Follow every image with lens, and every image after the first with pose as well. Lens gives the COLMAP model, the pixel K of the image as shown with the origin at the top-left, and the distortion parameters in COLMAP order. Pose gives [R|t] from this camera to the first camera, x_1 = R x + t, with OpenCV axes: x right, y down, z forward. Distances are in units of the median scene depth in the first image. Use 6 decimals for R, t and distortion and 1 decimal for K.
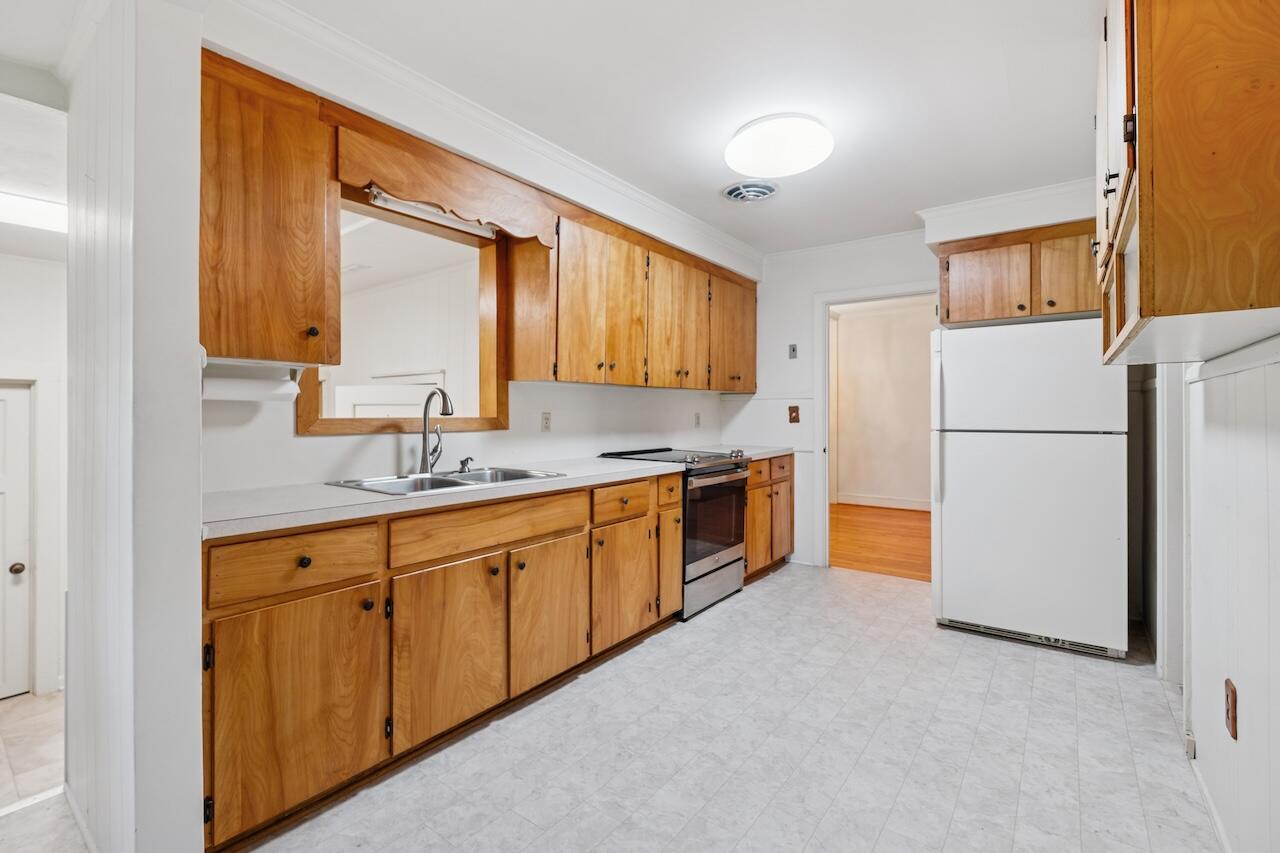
lens RADIAL K [[551.1, 0, 639.1], [0, 551.1, 413.3], [0, 0, 1]] dist [0.002773, 0.000481]
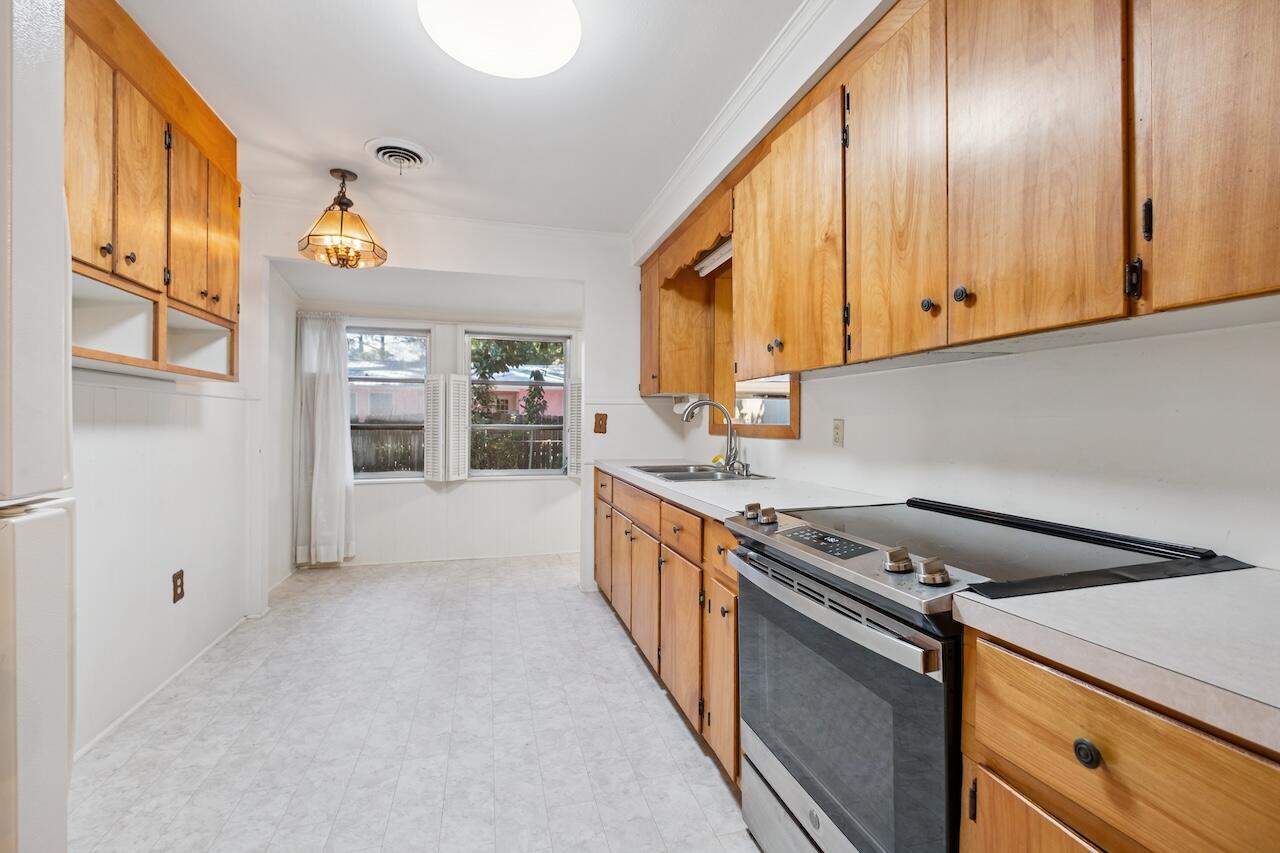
lens RADIAL K [[551.1, 0, 640.1], [0, 551.1, 423.8], [0, 0, 1]] dist [0.002773, 0.000481]
pose [[-0.600697, -0.000409, -0.799477, 0.768643], [-0.006418, 0.999970, 0.004311, 0.005005], [0.799451, 0.007721, -0.600682, 1.716125]]
